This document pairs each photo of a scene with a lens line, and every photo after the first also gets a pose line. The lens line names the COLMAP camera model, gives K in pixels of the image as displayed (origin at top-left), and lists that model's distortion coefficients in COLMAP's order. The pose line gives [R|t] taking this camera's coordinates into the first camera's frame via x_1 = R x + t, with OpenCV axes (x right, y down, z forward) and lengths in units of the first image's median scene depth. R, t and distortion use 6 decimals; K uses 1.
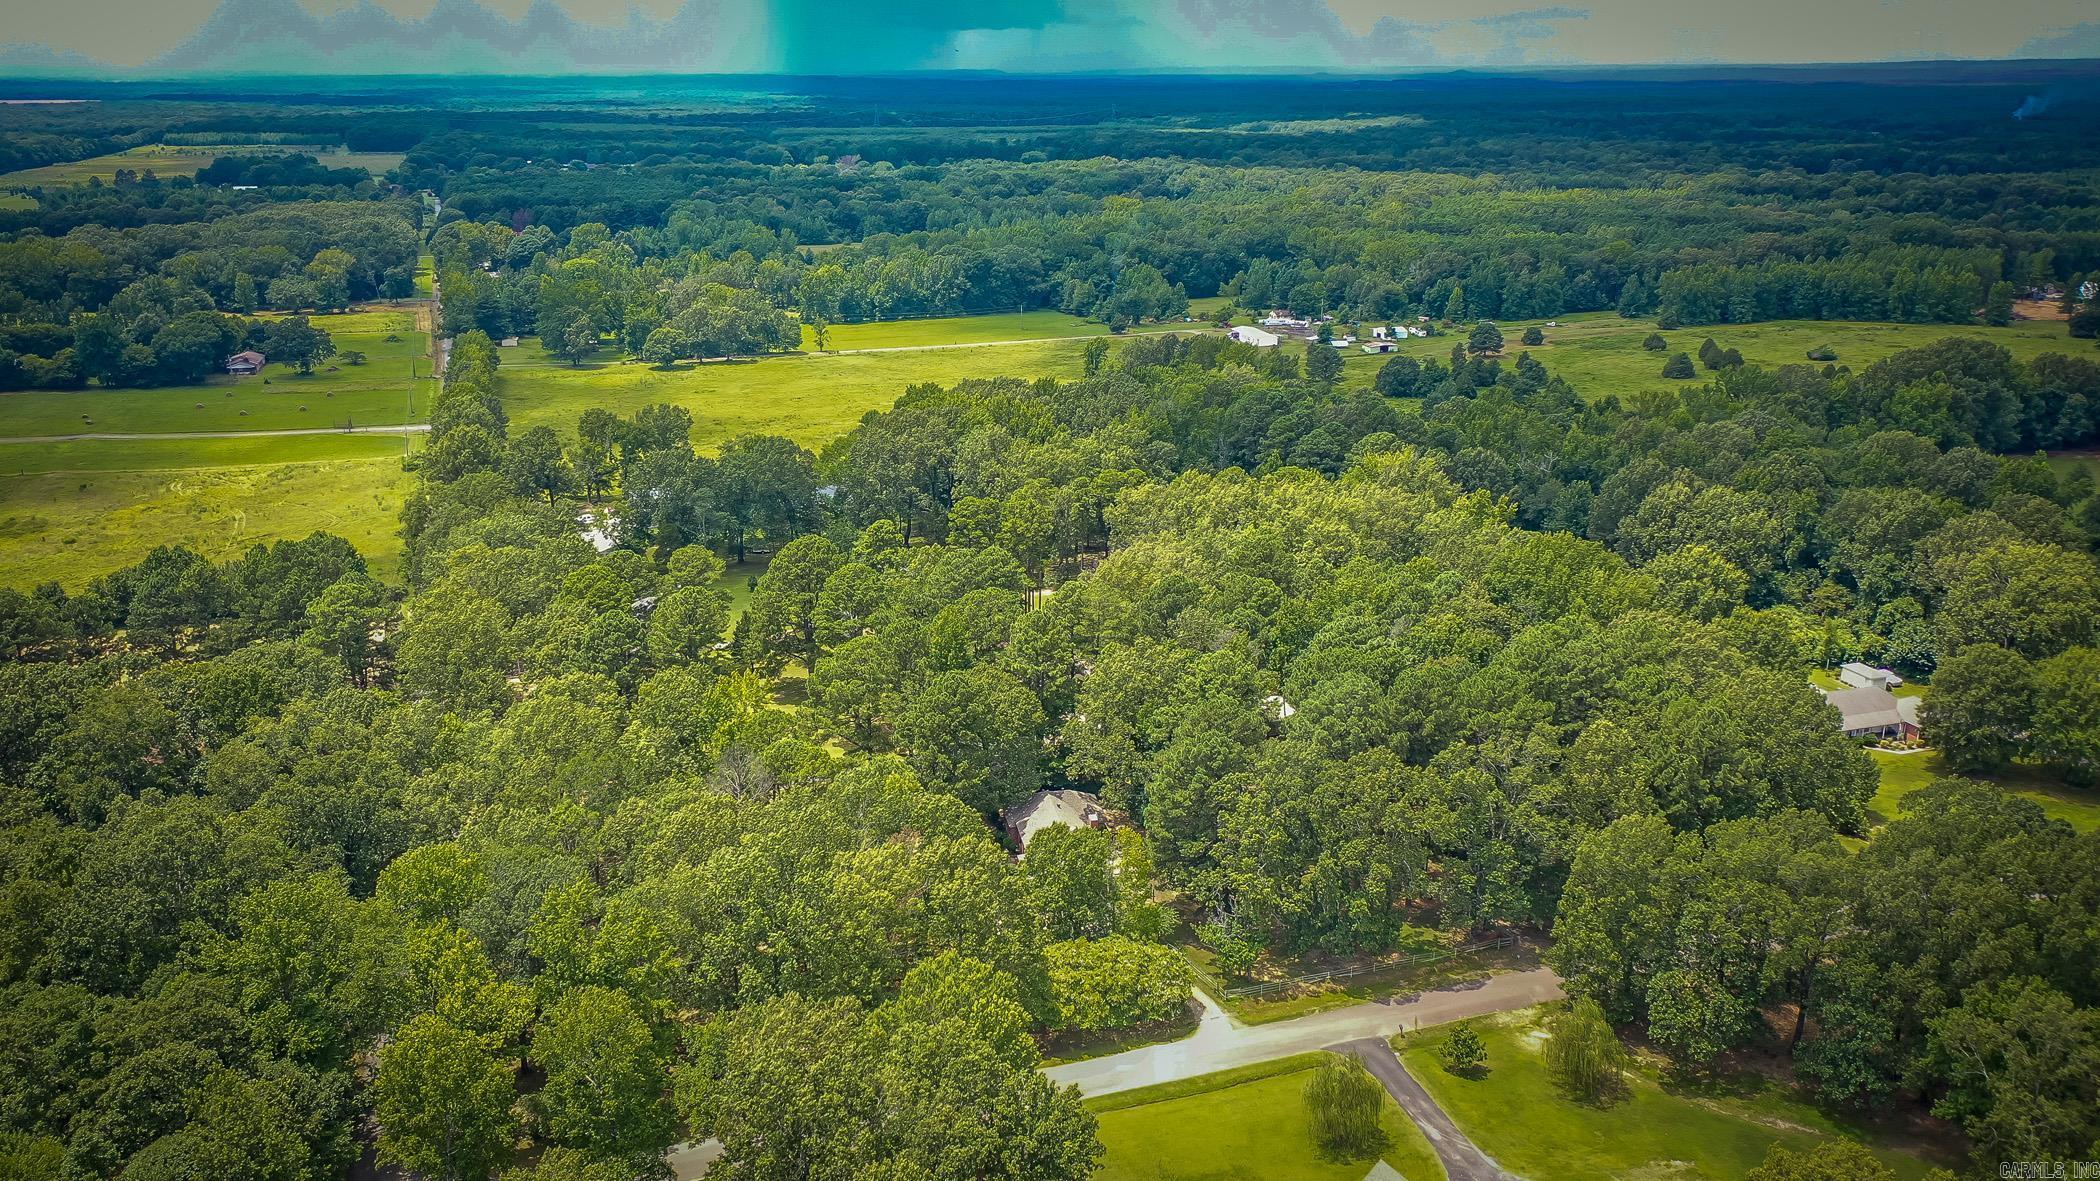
lens RADIAL K [[1596.0, 0, 1050.0], [0, 1596.0, 590.5], [0, 0, 1]] dist [0.028195, 0.002653]
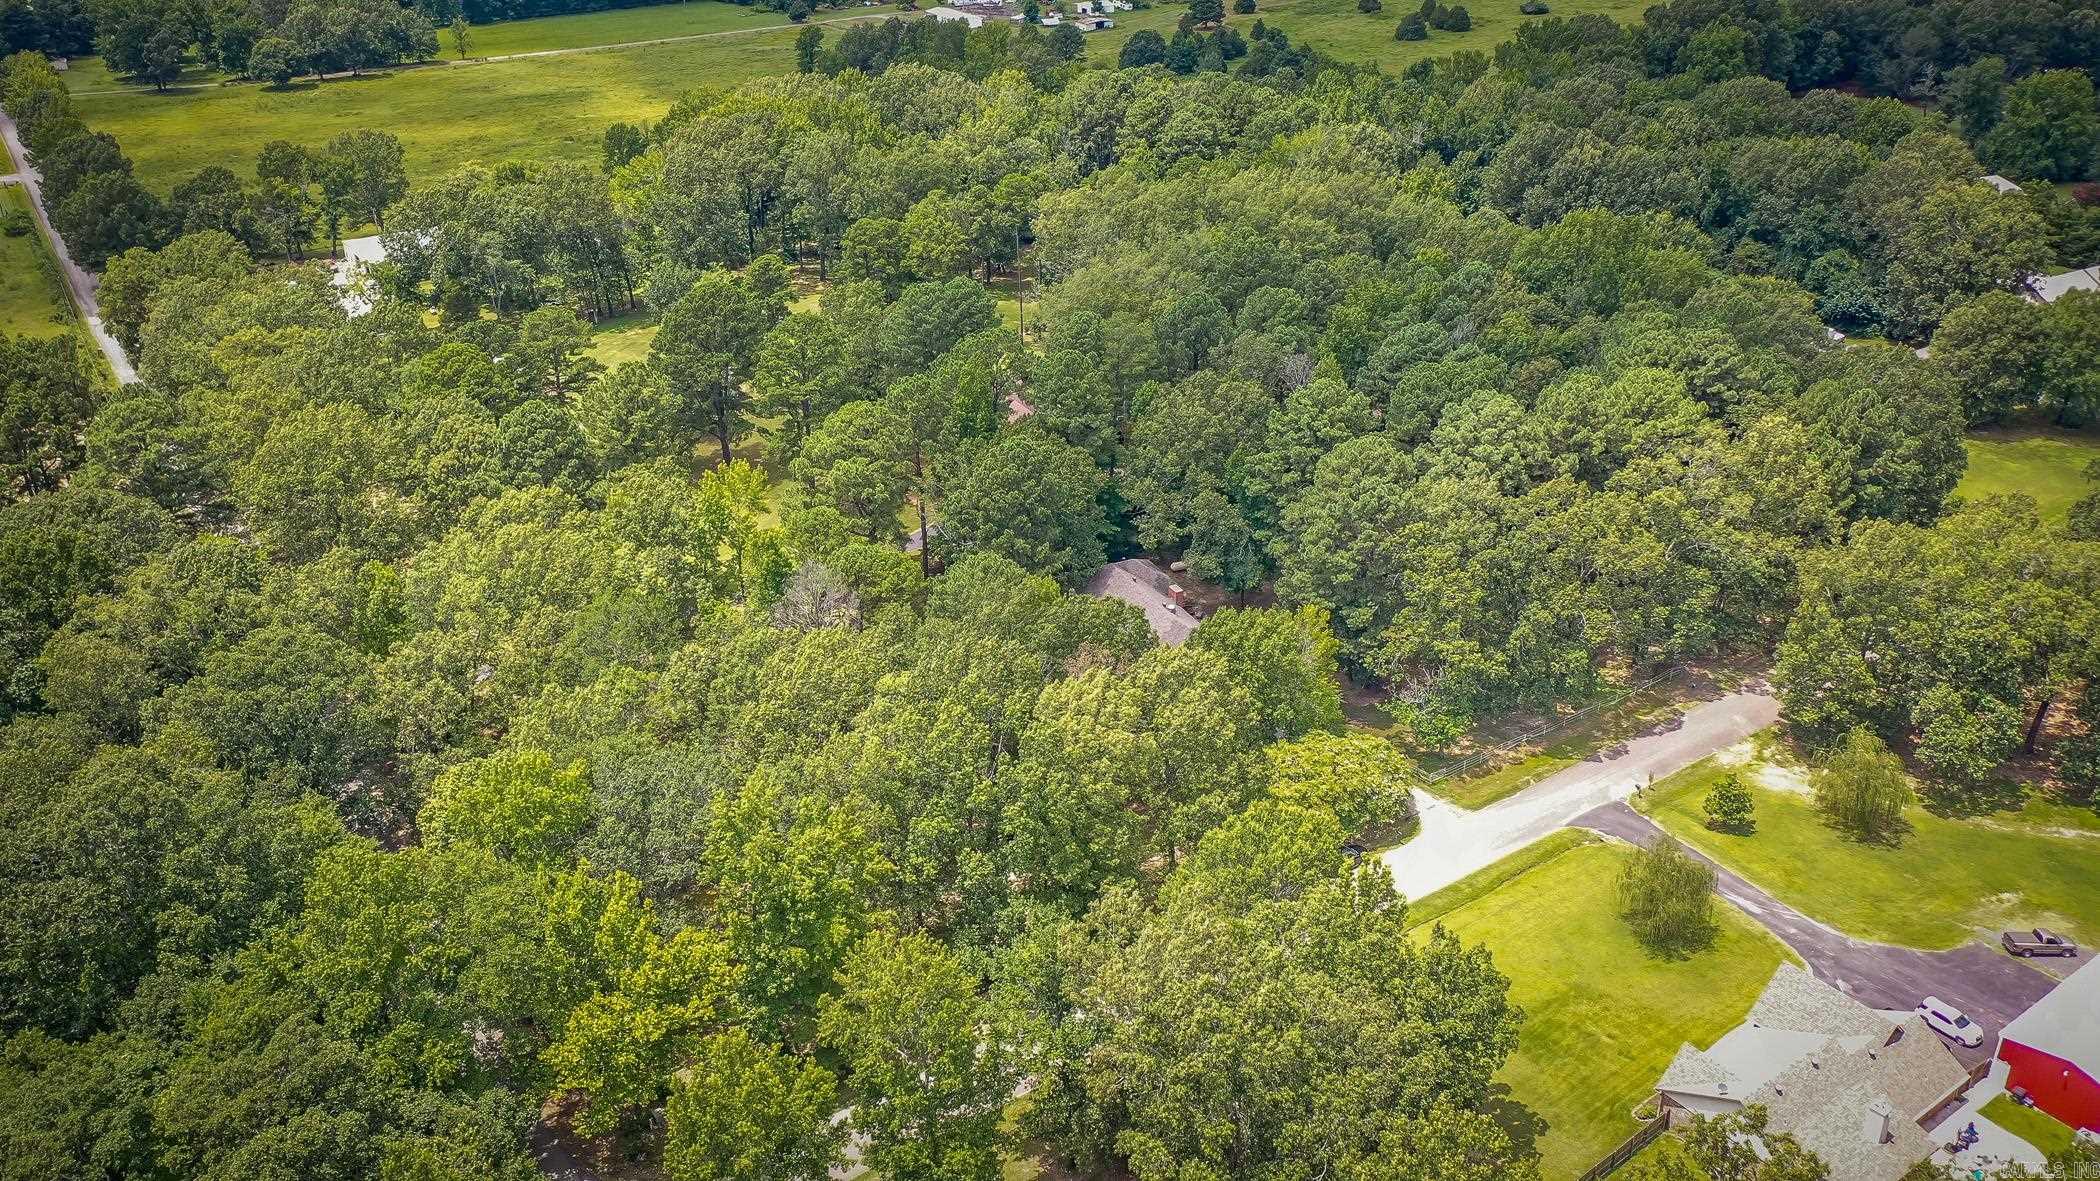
lens RADIAL K [[1596.0, 0, 1050.0], [0, 1596.0, 590.5], [0, 0, 1]] dist [0.028195, 0.002653]
pose [[0.968523, -0.125660, 0.214878, -0.203280], [0.085071, 0.978345, 0.188692, -0.022318], [-0.233936, -0.164472, 0.958239, 0.177315]]
